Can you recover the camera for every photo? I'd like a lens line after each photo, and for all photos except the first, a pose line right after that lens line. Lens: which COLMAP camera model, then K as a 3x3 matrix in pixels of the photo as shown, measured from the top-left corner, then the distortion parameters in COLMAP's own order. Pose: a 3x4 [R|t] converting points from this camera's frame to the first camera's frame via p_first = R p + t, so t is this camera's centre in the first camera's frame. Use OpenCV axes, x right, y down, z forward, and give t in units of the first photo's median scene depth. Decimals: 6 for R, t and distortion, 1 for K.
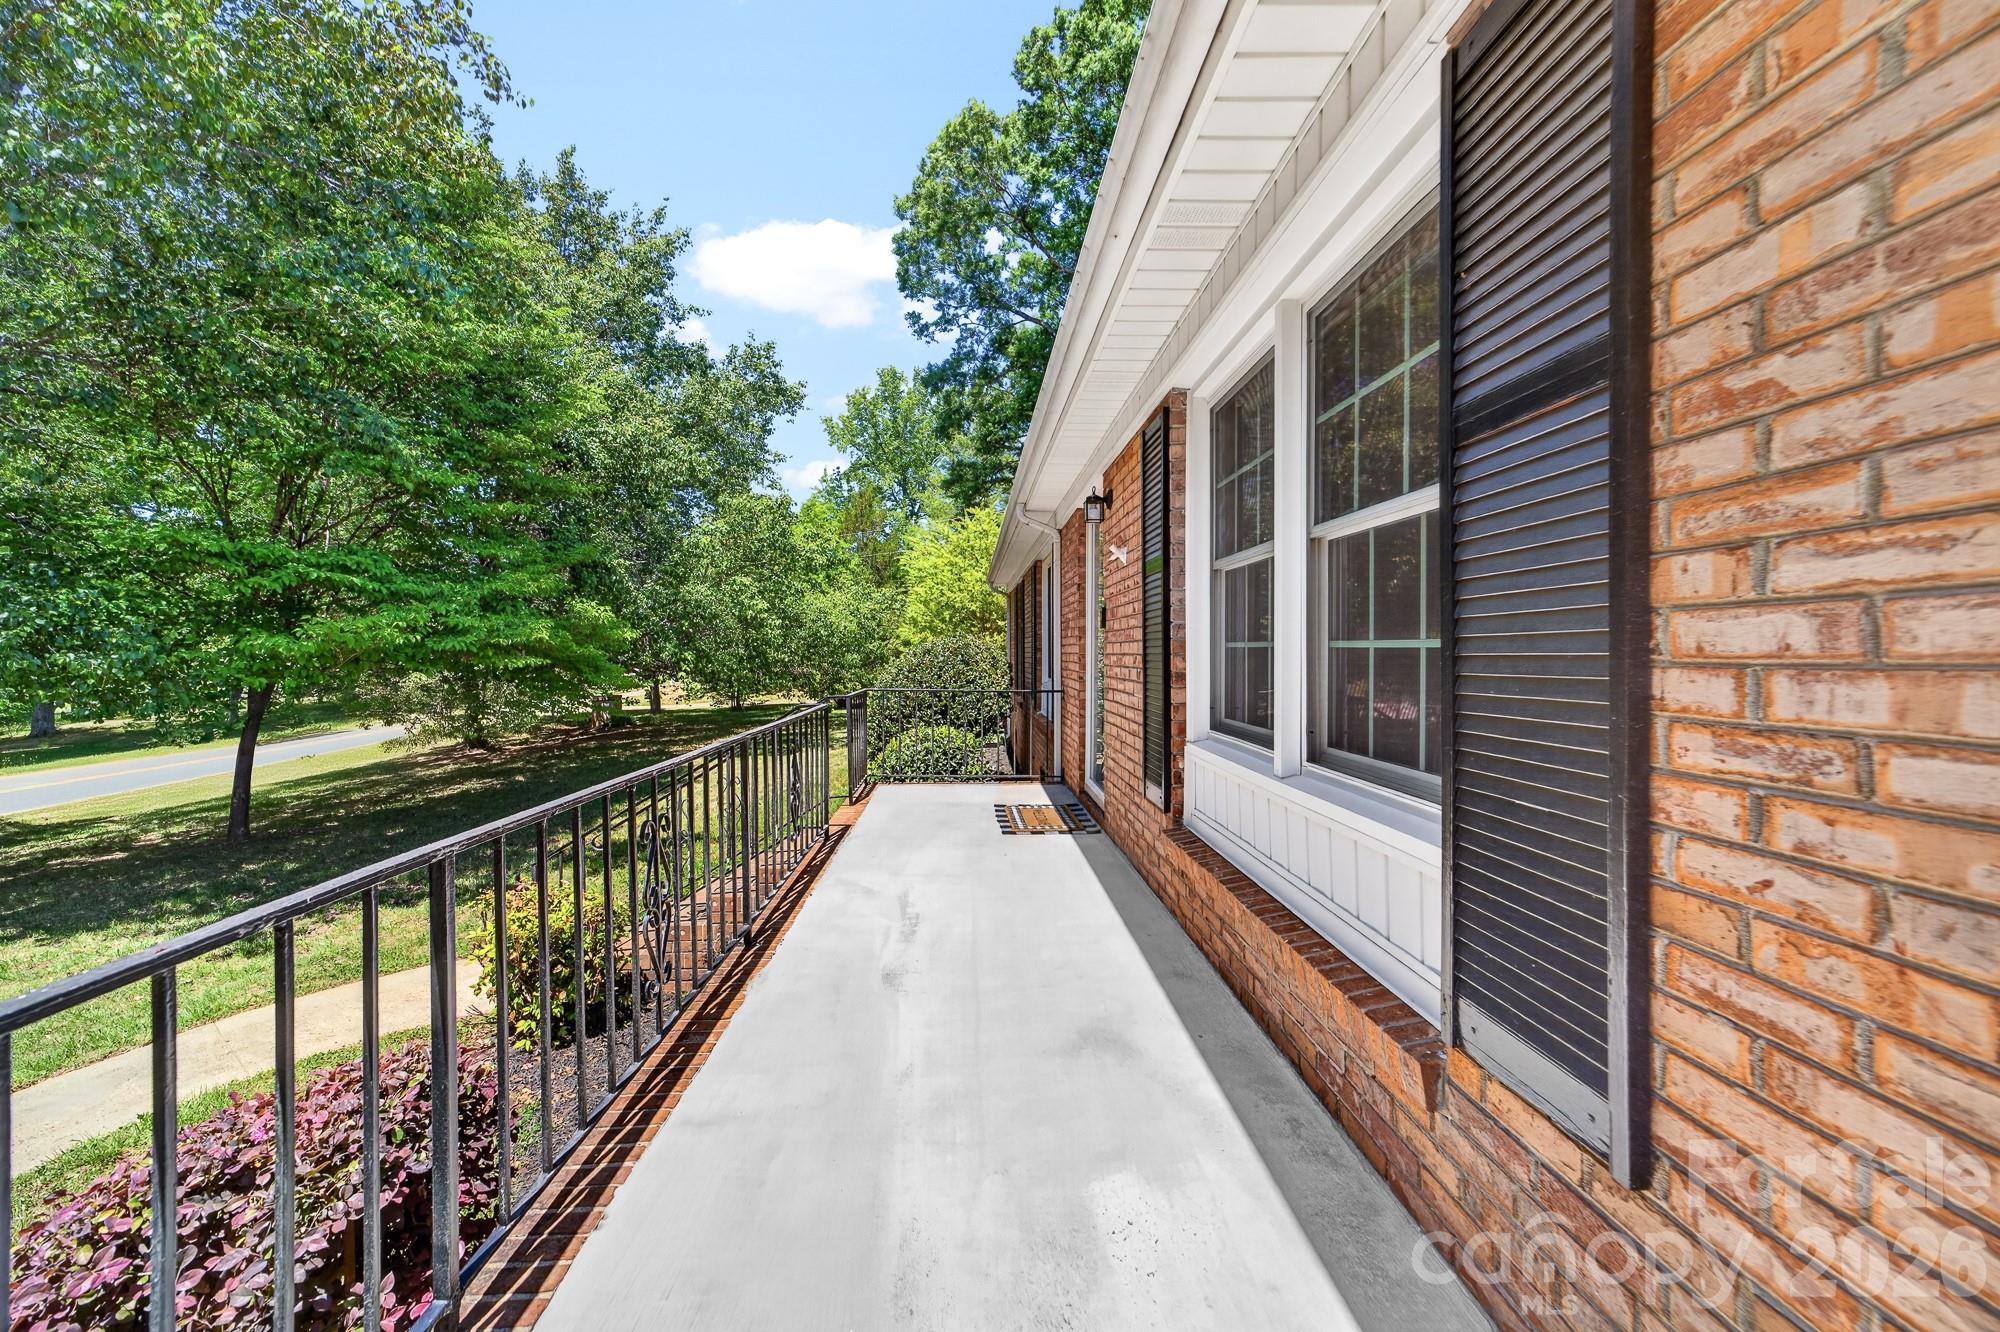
lens RADIAL K [[777.2, 0, 984.2], [0, 777.2, 647.6], [0, 0, 1]] dist [-0.007653, 0.000213]
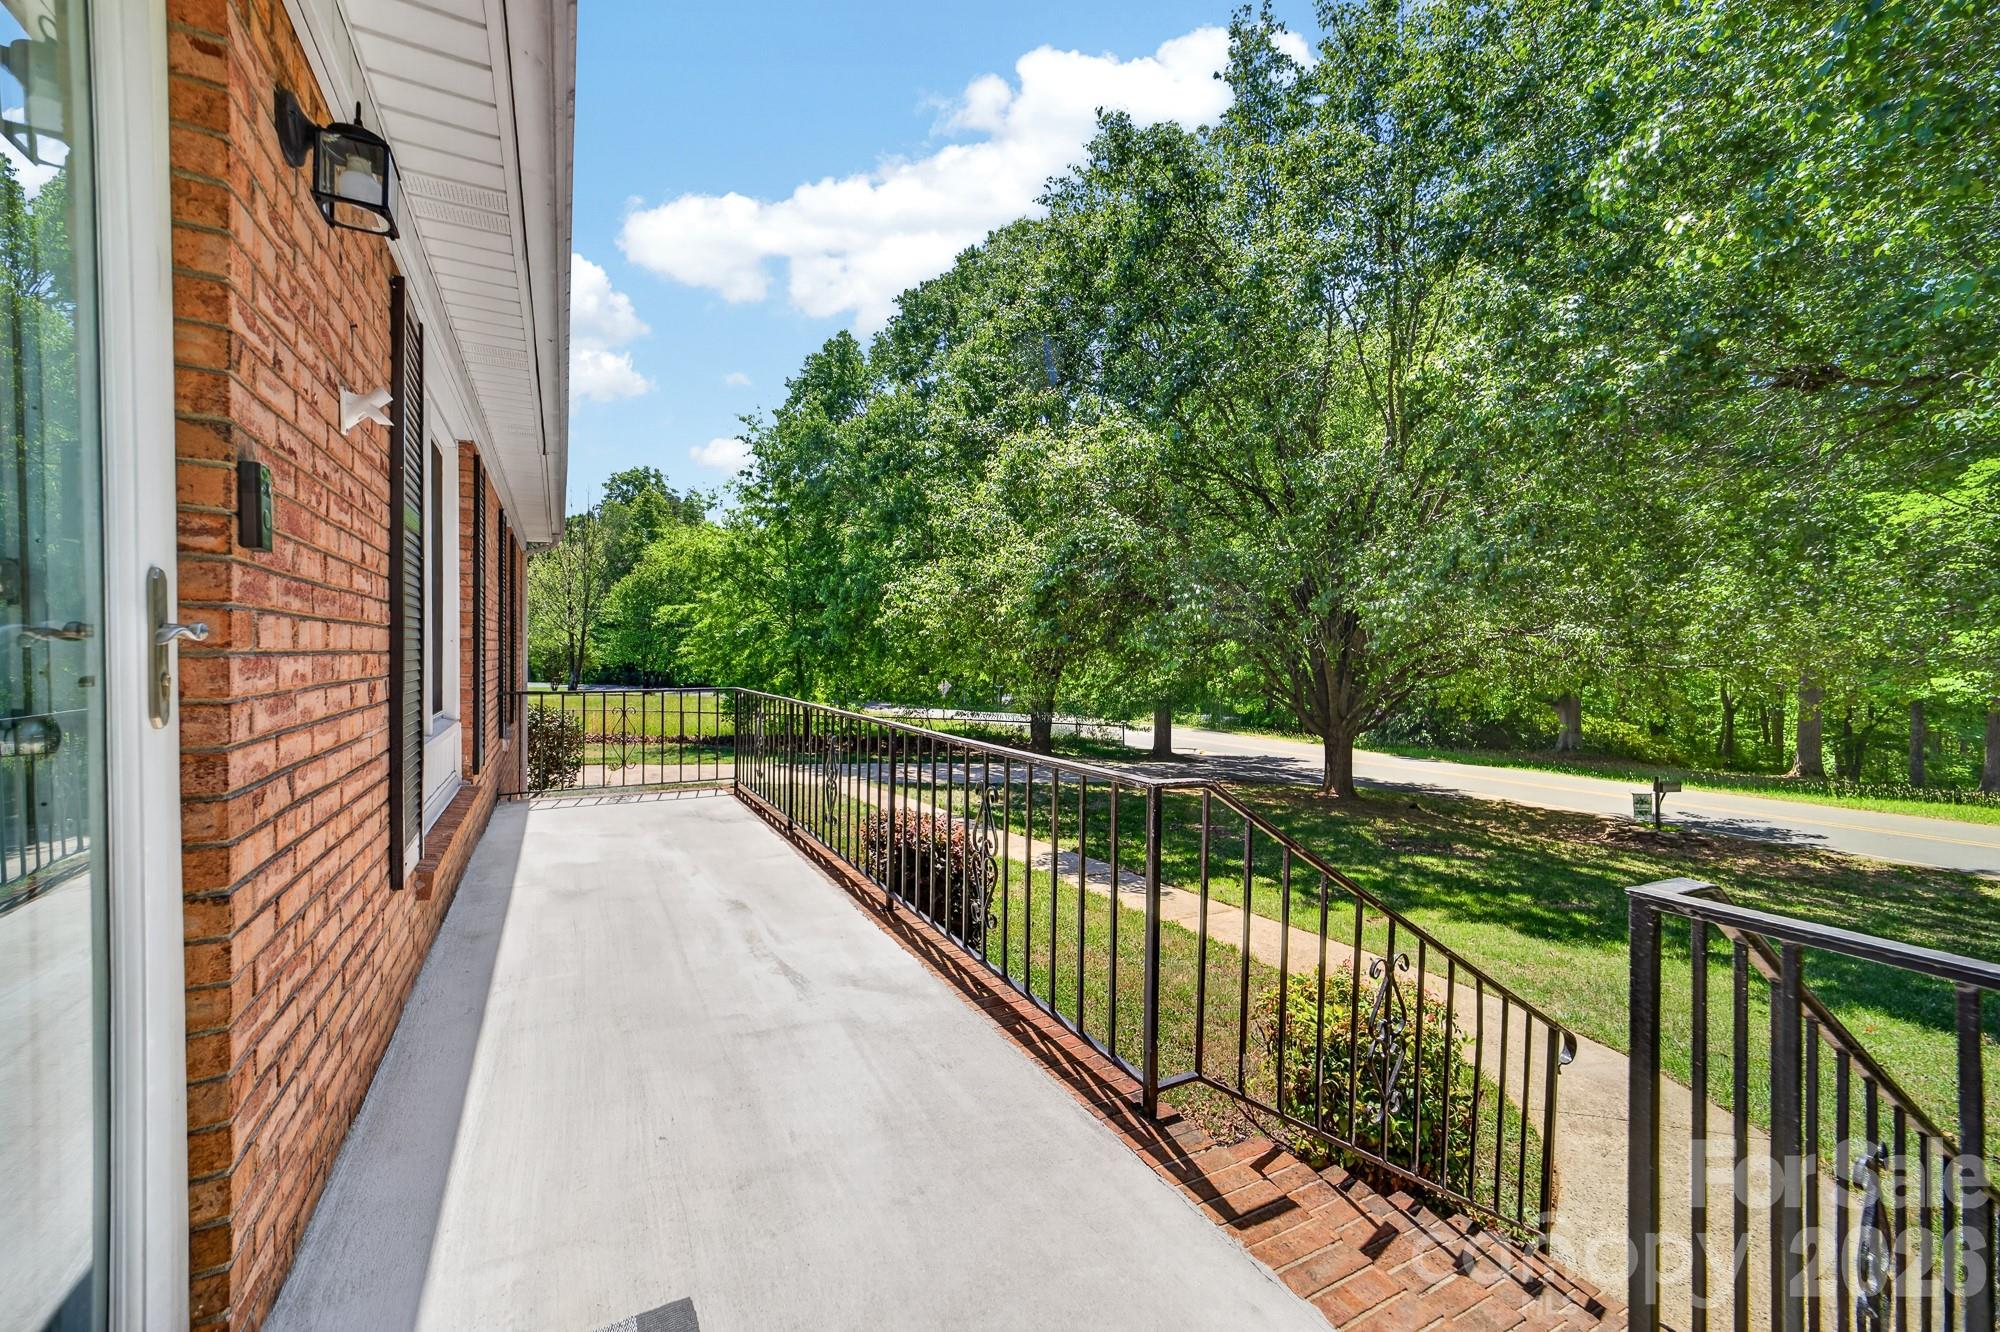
lens RADIAL K [[777.2, 0, 984.2], [0, 777.2, 647.6], [0, 0, 1]] dist [-0.007653, 0.000213]
pose [[-0.891058, -0.022790, -0.453316, 0.096926], [-0.014148, 0.999648, -0.022447, 0.013522], [0.453668, -0.013588, -0.891067, 2.021216]]
